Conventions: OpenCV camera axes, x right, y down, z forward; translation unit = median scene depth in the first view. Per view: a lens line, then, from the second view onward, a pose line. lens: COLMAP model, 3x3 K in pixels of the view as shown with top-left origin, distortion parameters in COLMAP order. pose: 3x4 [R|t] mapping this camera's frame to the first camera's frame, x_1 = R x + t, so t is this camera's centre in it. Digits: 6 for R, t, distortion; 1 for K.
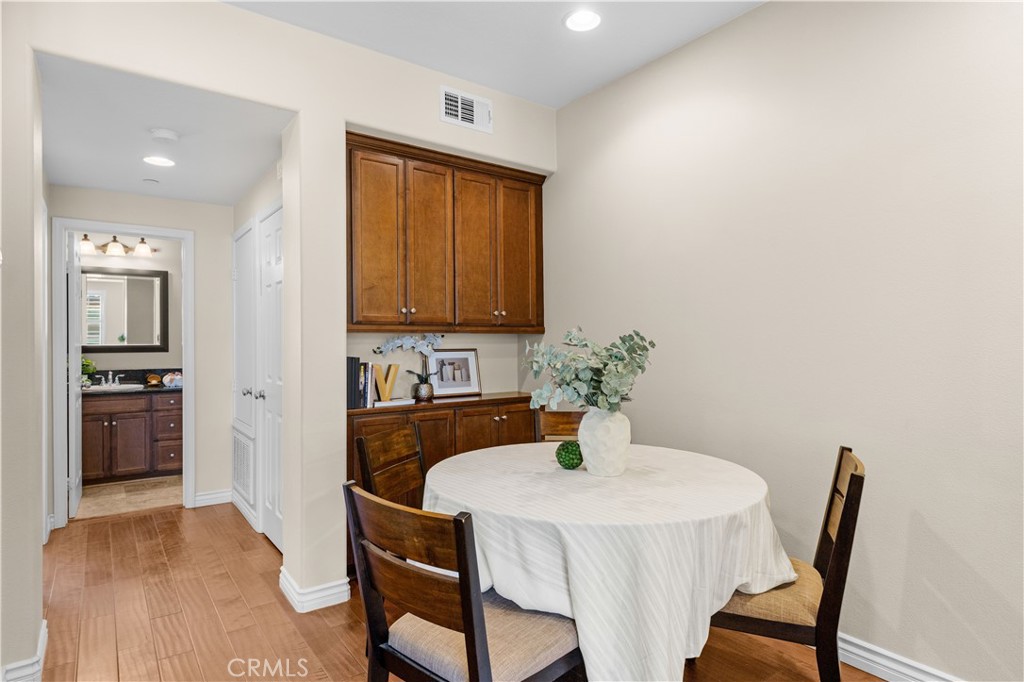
lens RADIAL K [[558.3, 0, 505.1], [0, 558.3, 343.3], [0, 0, 1]] dist [0.007233, 0.000266]
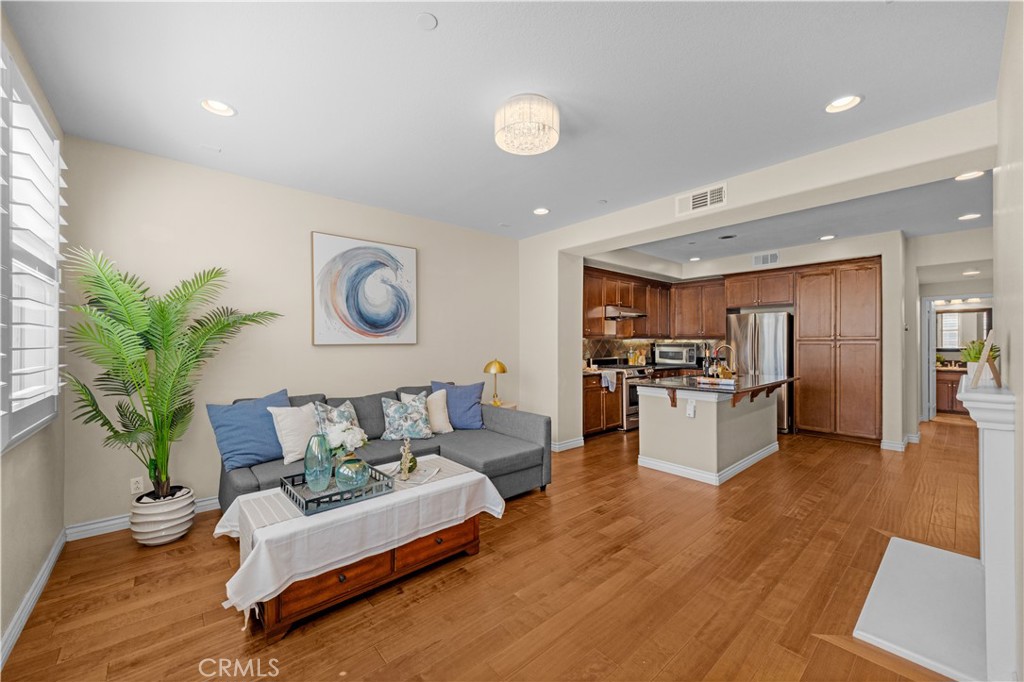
lens RADIAL K [[398.0, 0, 505.1], [0, 398.0, 344.3], [0, 0, 1]] dist [0.002082, 0.000076]
pose [[0.087396, 0.004378, -0.996164, 0.893127], [-0.002460, 0.999988, 0.004179, -0.018781], [0.996171, 0.002086, 0.087405, -1.119371]]
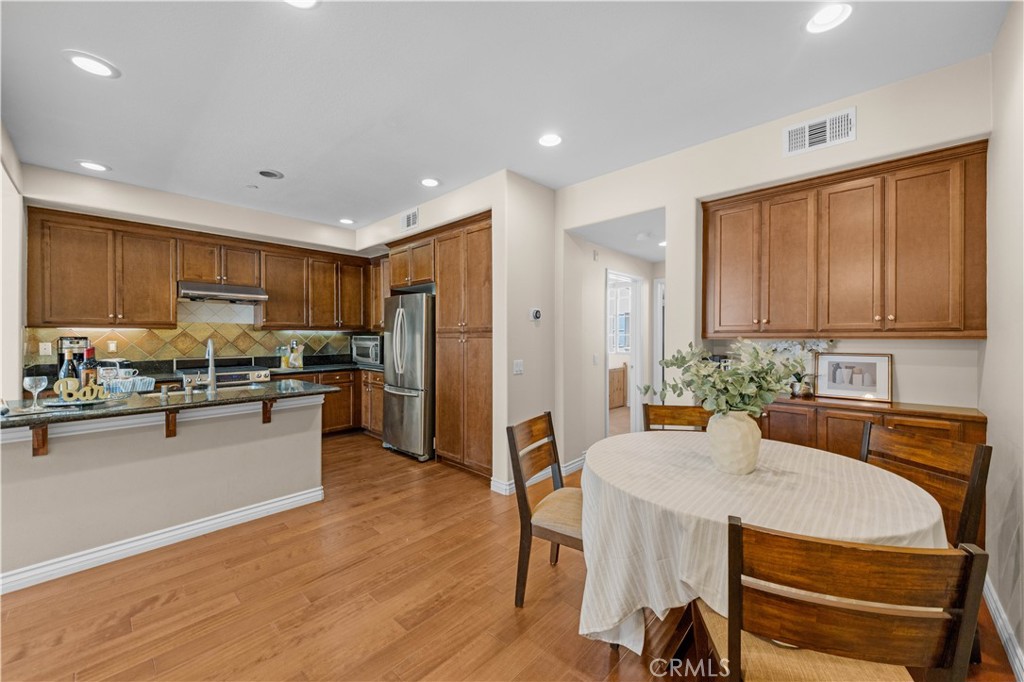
lens RADIAL K [[386.6, 0, 506.1], [0, 386.6, 340.6], [0, 0, 1]] dist [0.003764, -0.000209]
pose [[0.184302, 0.013334, -0.982779, 0.520636], [-0.003471, 0.999911, 0.012915, -0.021639], [0.982863, 0.001031, 0.184332, 0.248476]]
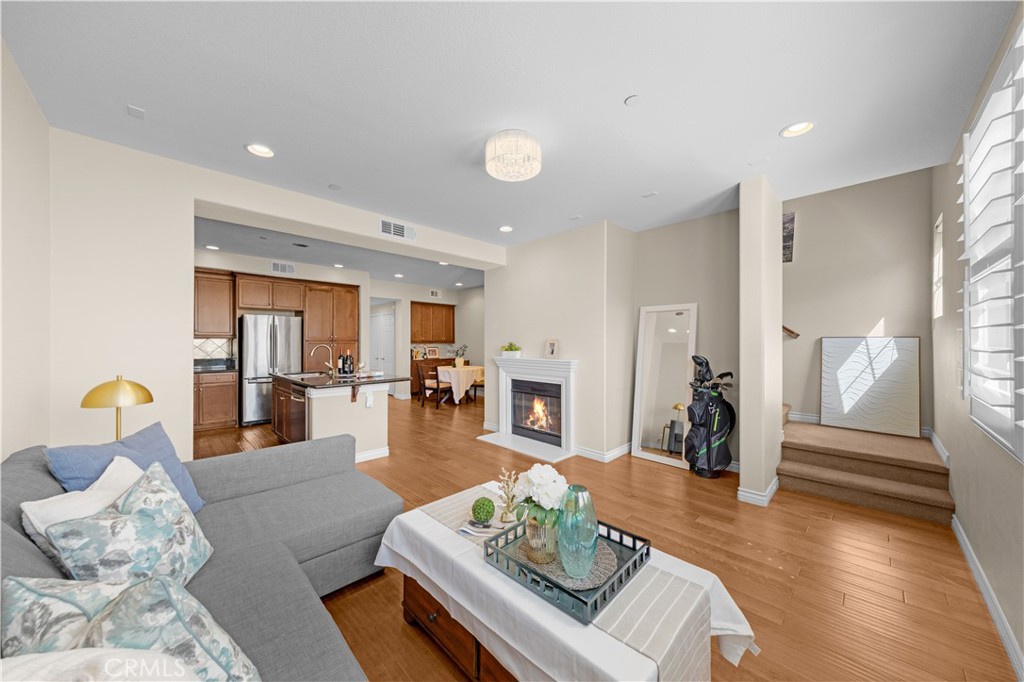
lens RADIAL K [[351.8, 0, 517.6], [0, 351.8, 344.2], [0, 0, 1]] dist [-0.005262, -0.000228]
pose [[0.985679, 0.003989, 0.168586, 0.093893], [-0.004528, 0.999986, 0.002813, -0.022266], [-0.168573, -0.003536, 0.985683, -1.724381]]
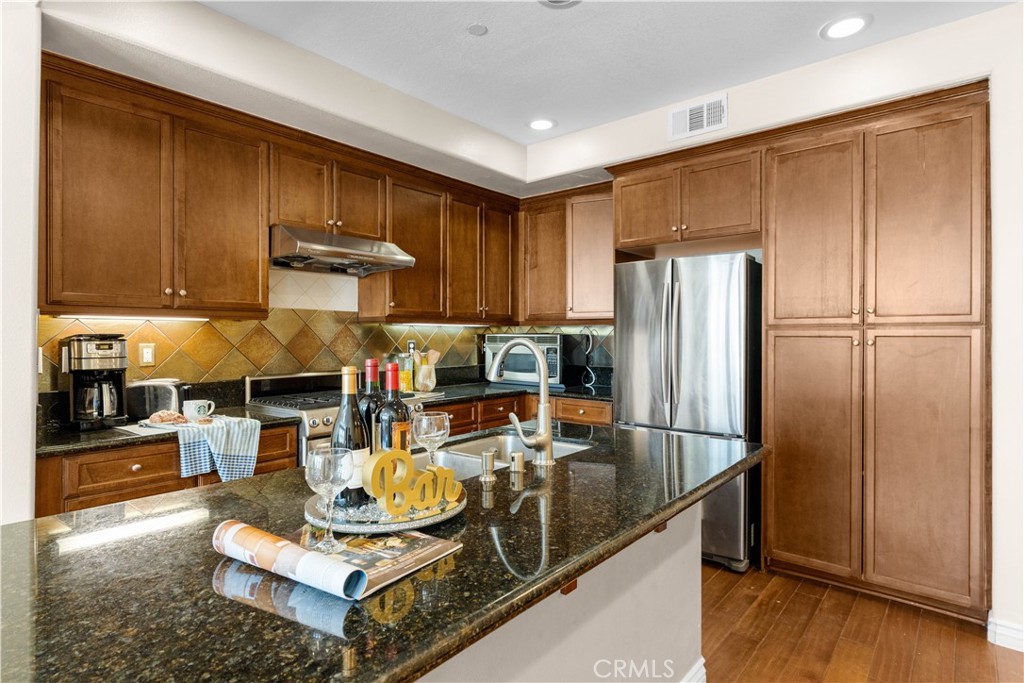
lens RADIAL K [[542.3, 0, 504.7], [0, 542.3, 337.7], [0, 0, 1]] dist [0.012627, -0.000696]
pose [[0.234361, 0.005276, -0.972135, 0.076796], [-0.004664, 0.999980, 0.004303, -0.015236], [0.972138, 0.003526, 0.234381, -0.364329]]
